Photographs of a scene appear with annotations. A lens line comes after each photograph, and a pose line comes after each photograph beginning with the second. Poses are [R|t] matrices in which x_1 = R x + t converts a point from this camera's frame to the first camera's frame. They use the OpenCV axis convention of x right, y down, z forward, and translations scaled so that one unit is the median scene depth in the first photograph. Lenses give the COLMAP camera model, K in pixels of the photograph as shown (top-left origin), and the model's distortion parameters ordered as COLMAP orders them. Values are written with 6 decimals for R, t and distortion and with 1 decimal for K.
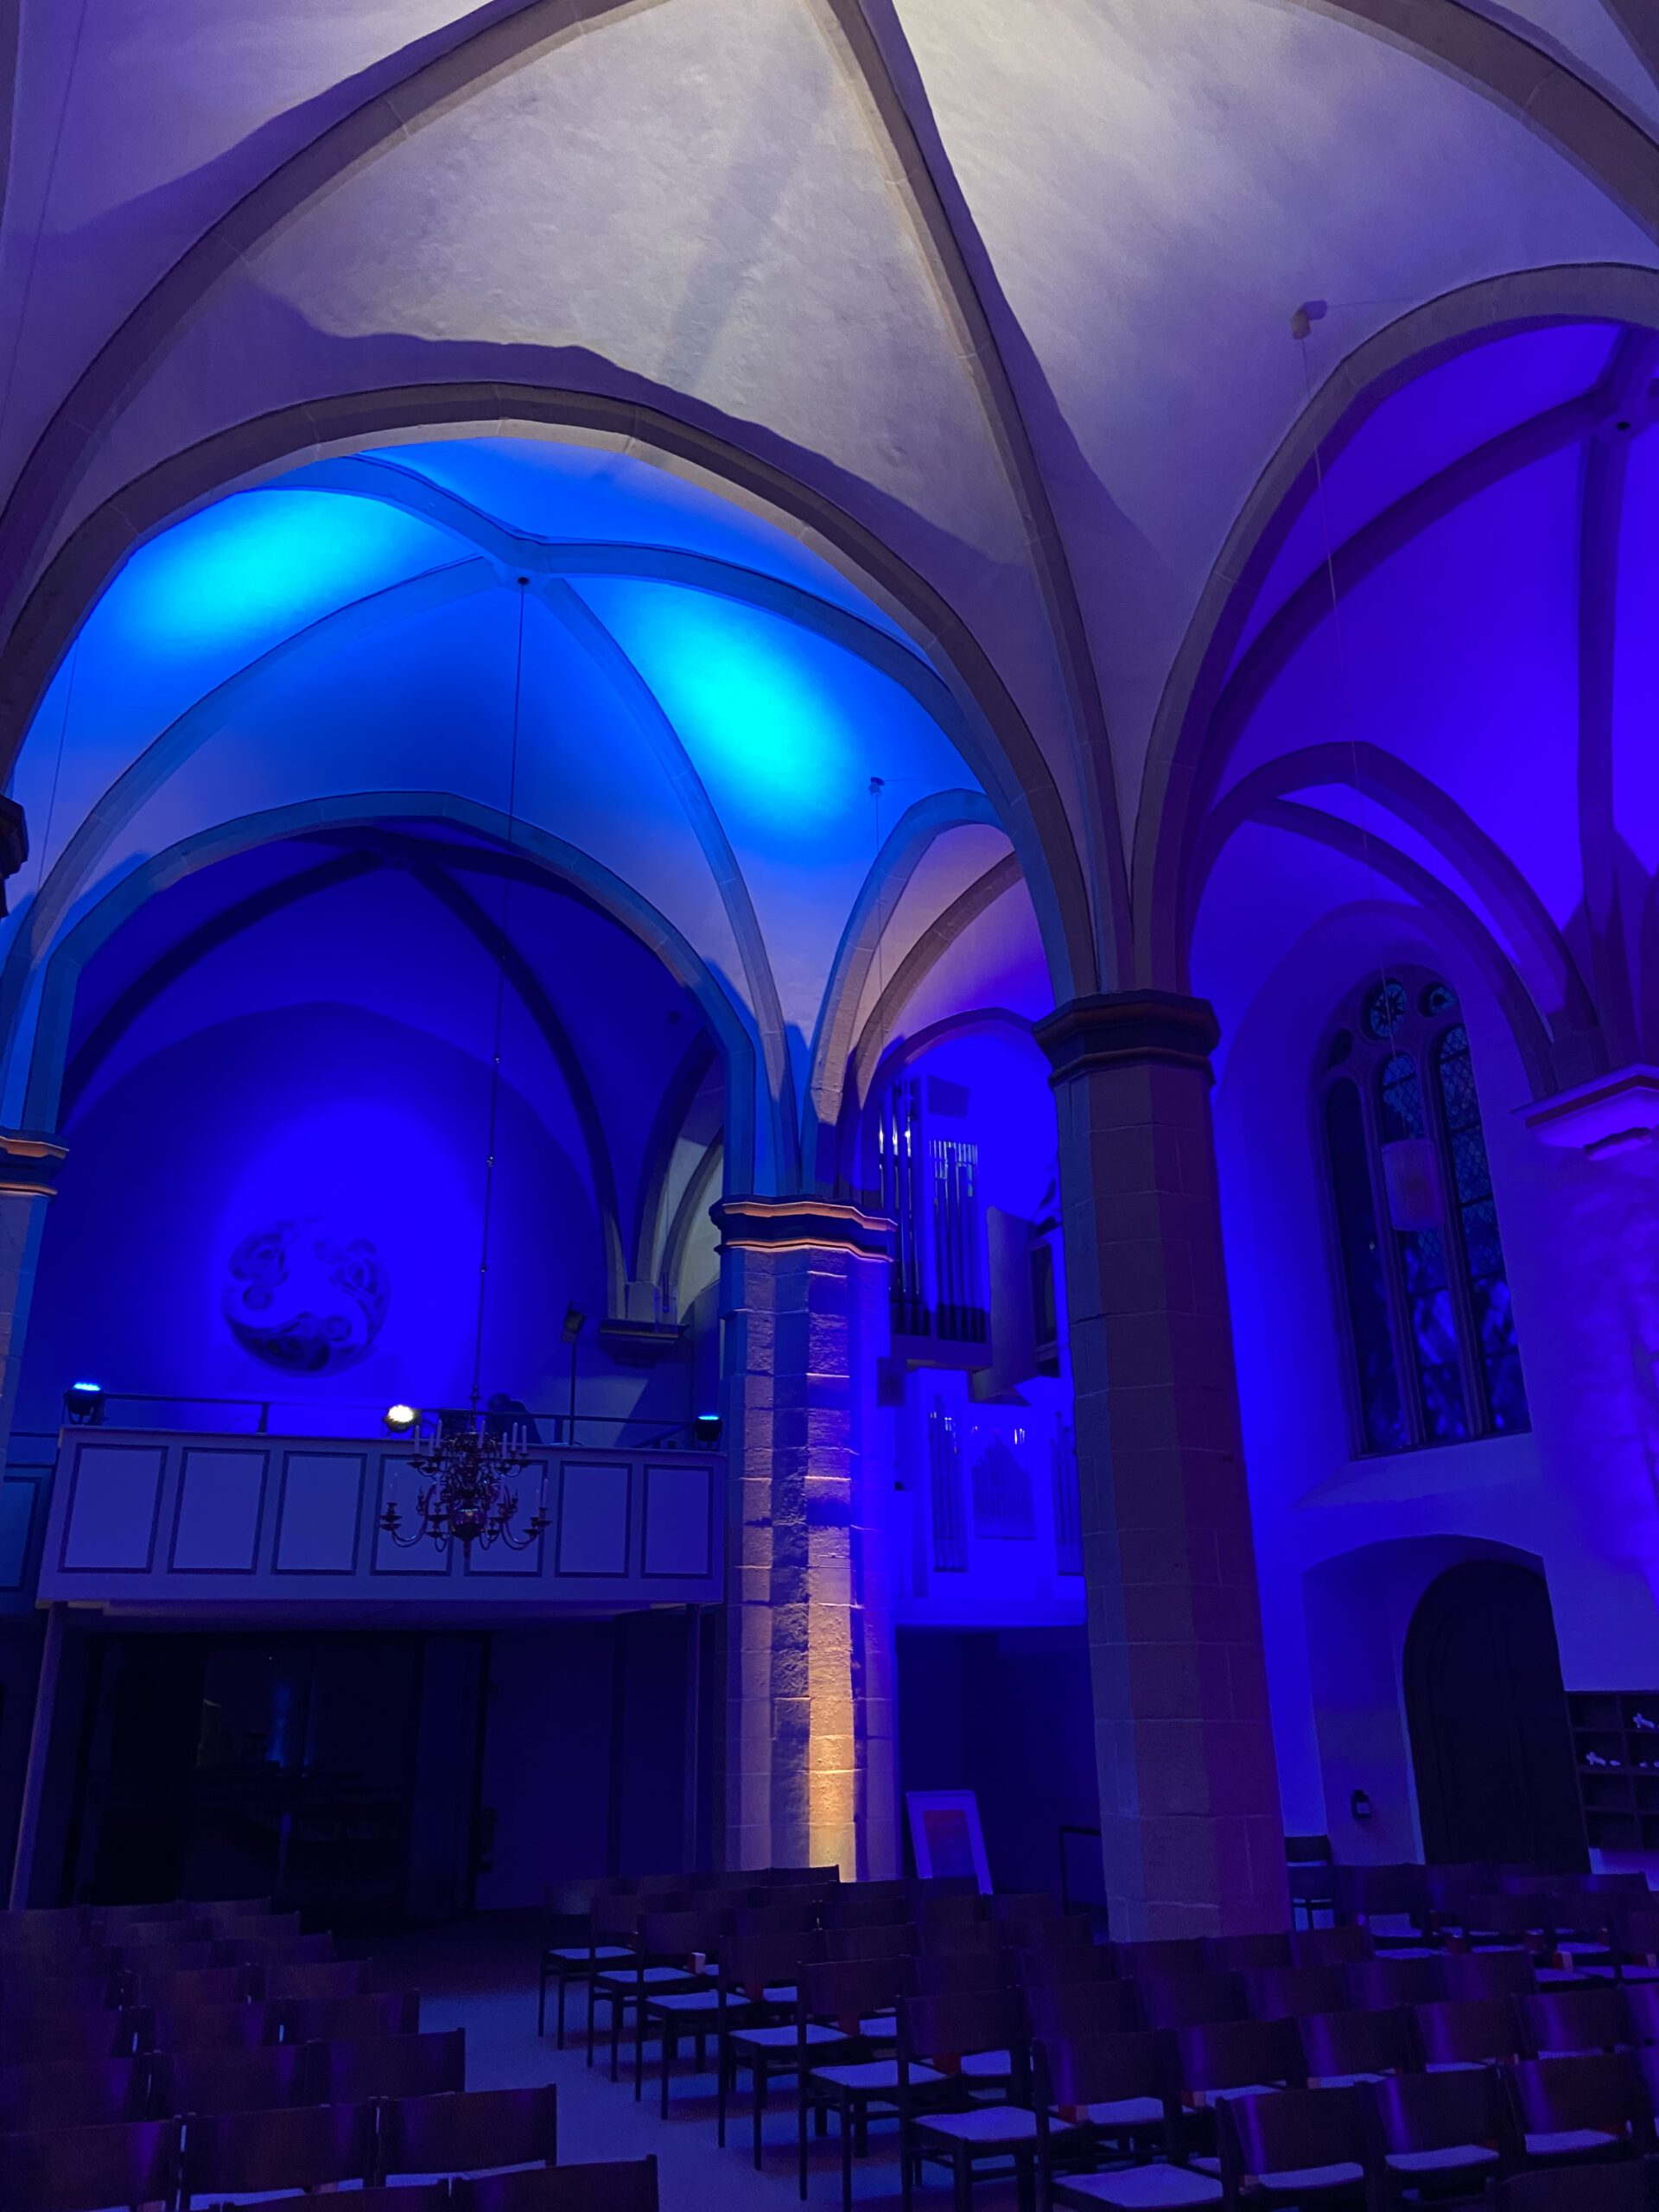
lens RADIAL K [[1705.6, 0, 819.7], [0, 1705.6, 1075.5], [0, 0, 1]] dist [0.083124, -0.084600]
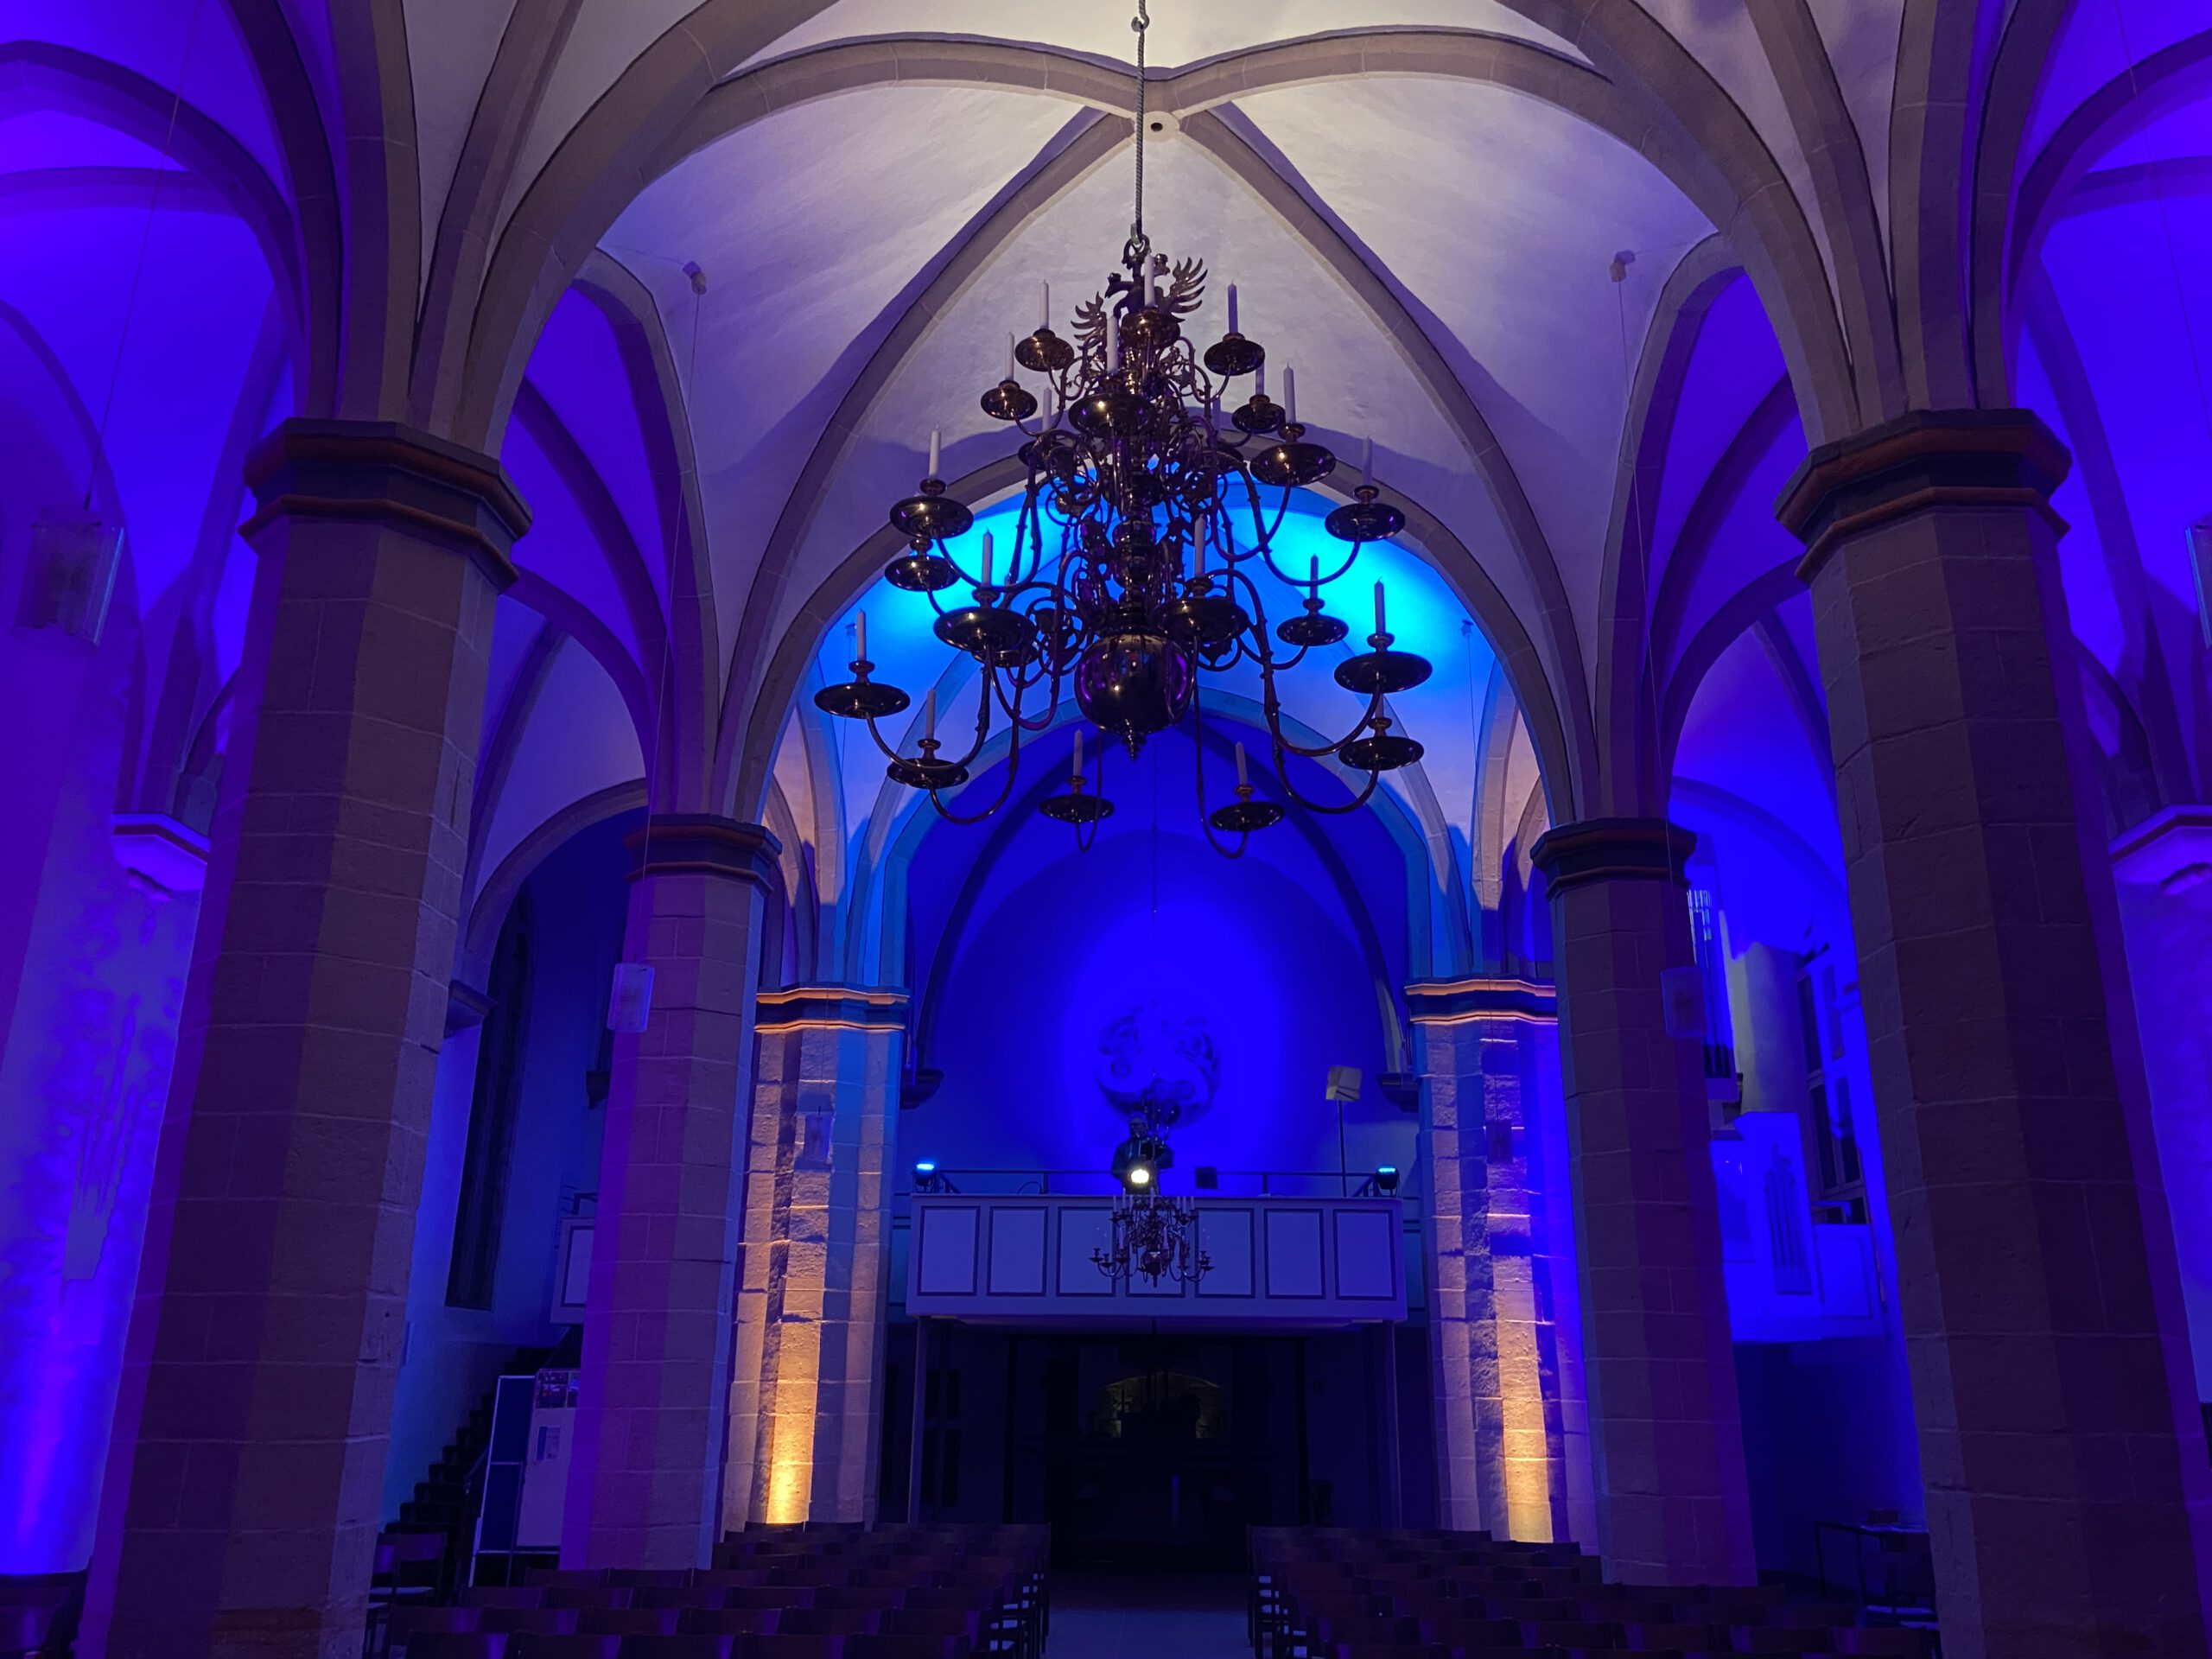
lens RADIAL K [[1705.6, 0, 1079.3], [0, 1705.6, 842.8], [0, 0, 1]] dist [0.083124, -0.084600]
pose [[0.896585, -0.117038, -0.427127, 0.278510], [0.132964, 0.991092, 0.007534, -0.067600], [0.422440, -0.063548, 0.904160, -0.179842]]
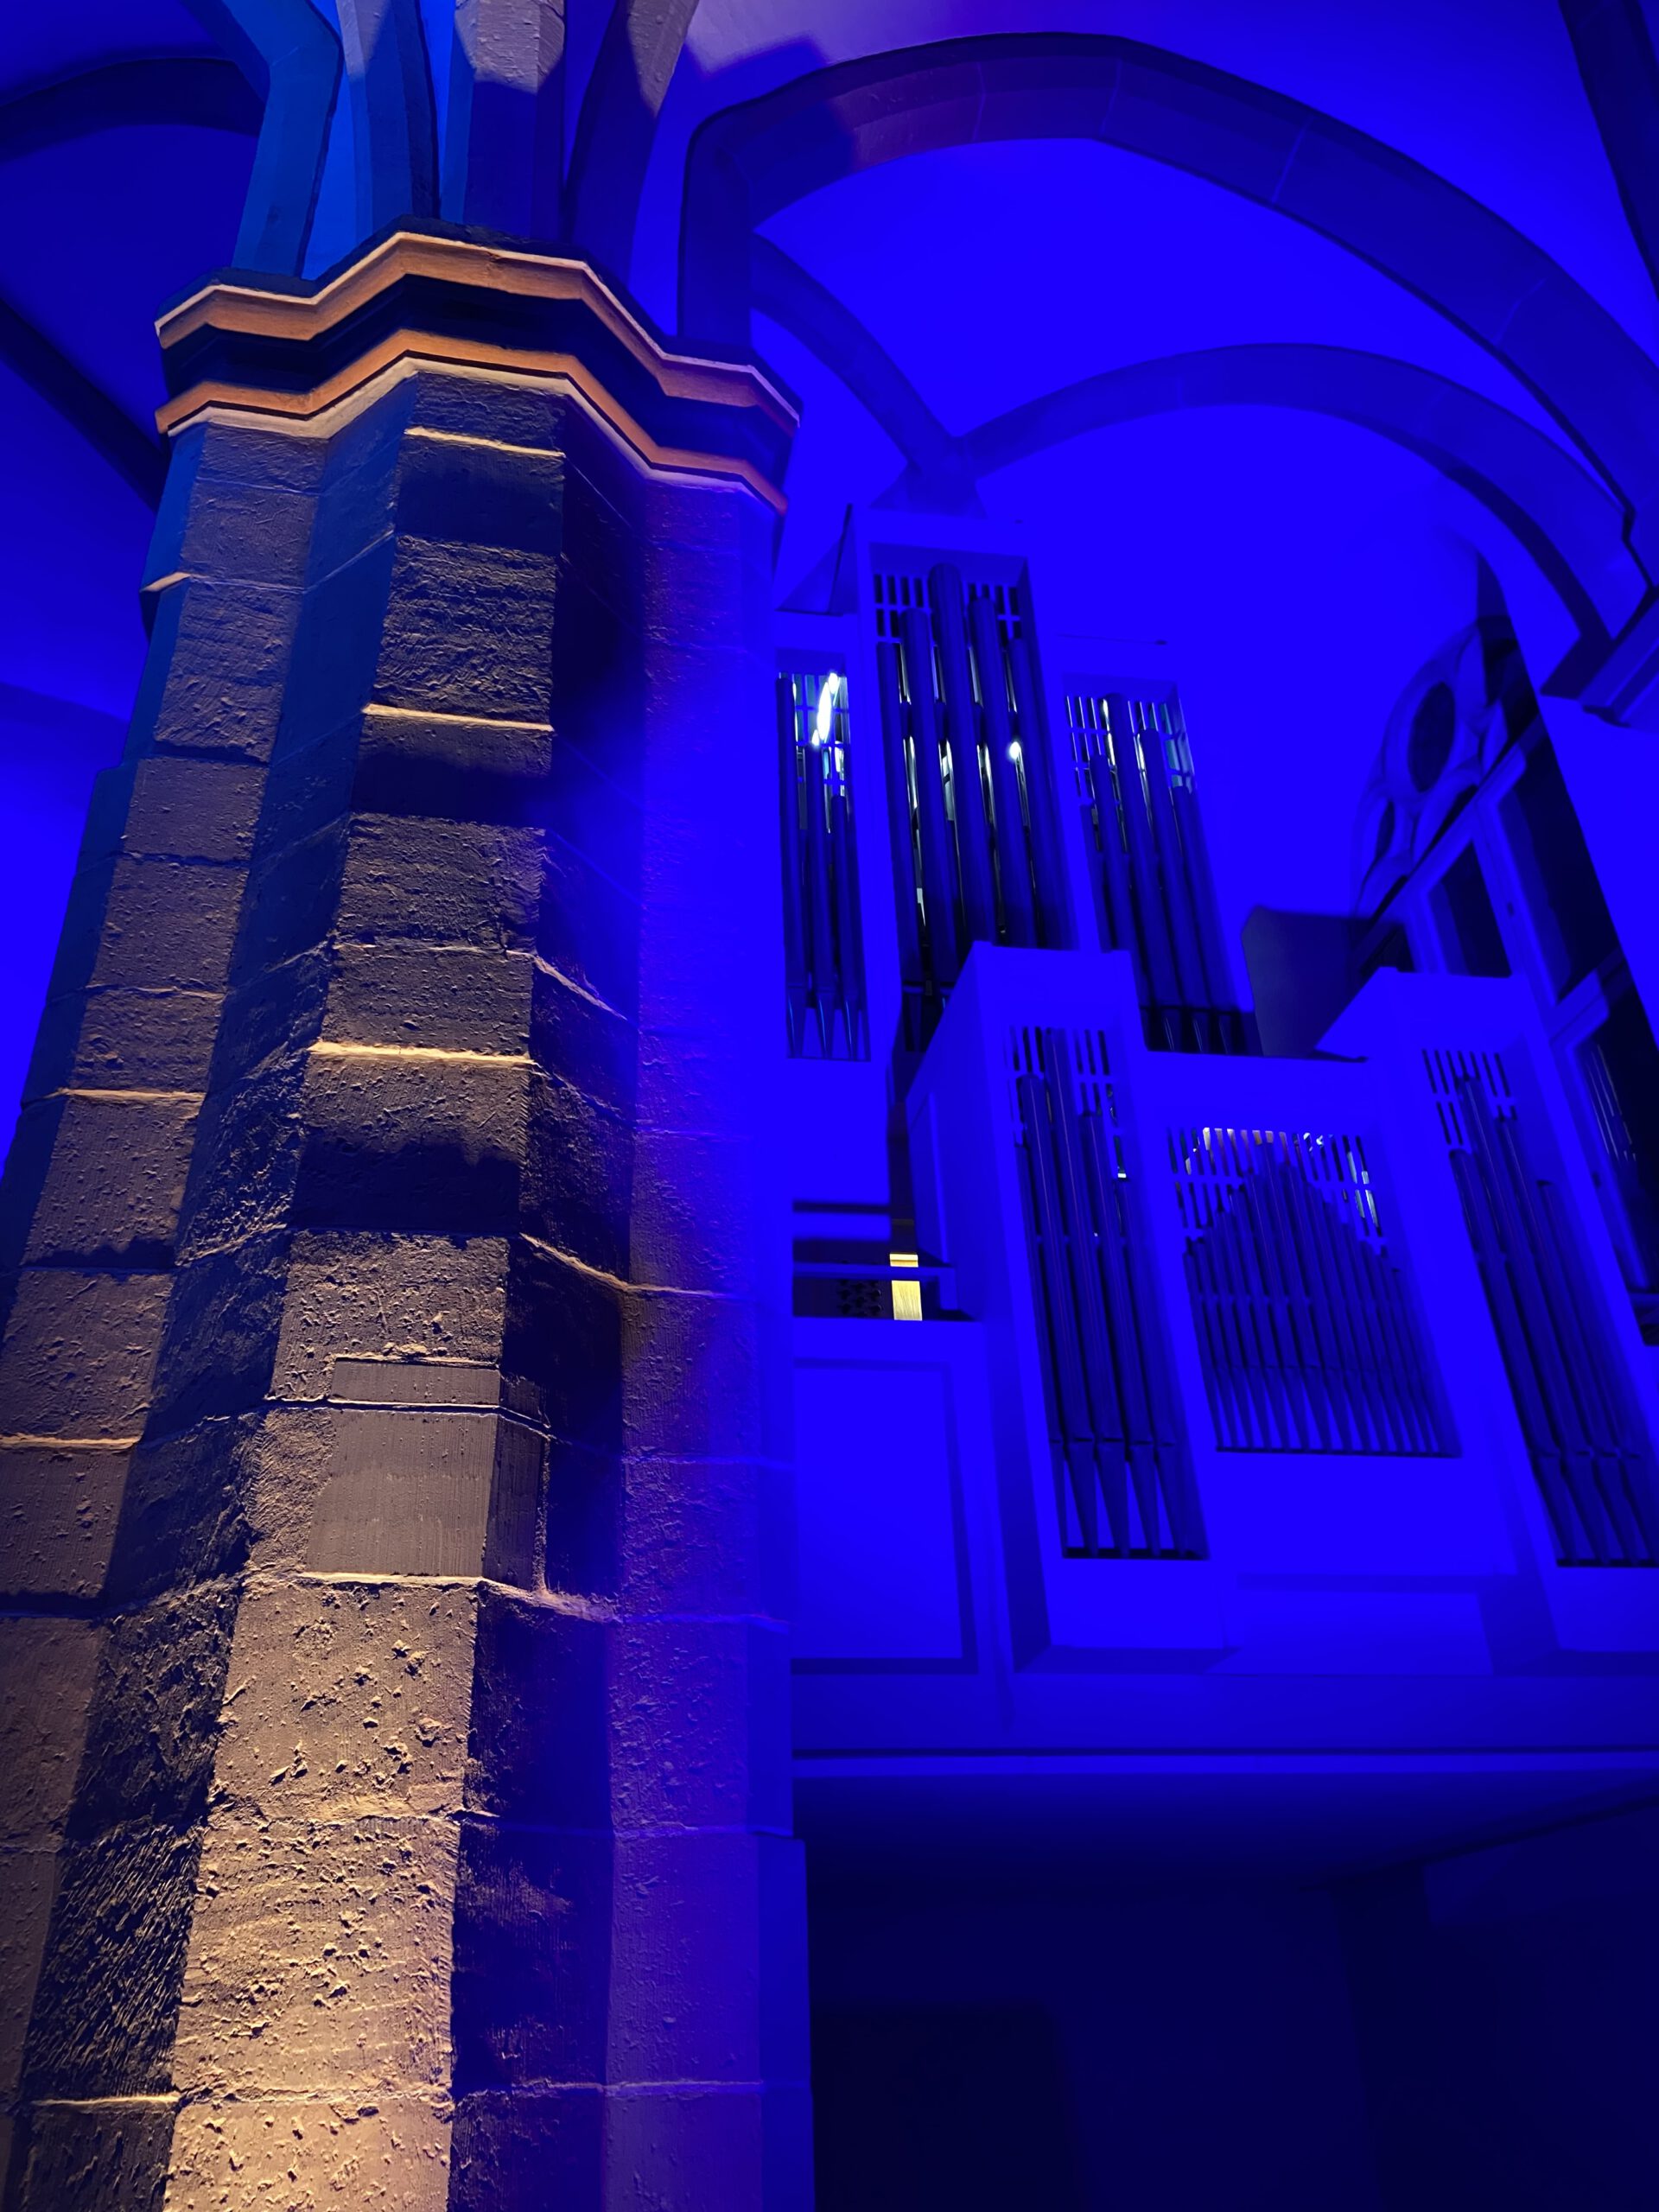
lens RADIAL K [[1705.6, 0, 816.5], [0, 1705.6, 1094.8], [0, 0, 1]] dist [0.083124, -0.084600]
pose [[0.970307, -0.141318, -0.196299, 0.101896], [0.106727, 0.978437, -0.176836, 0.290046], [0.217056, 0.150635, 0.964467, 0.799635]]
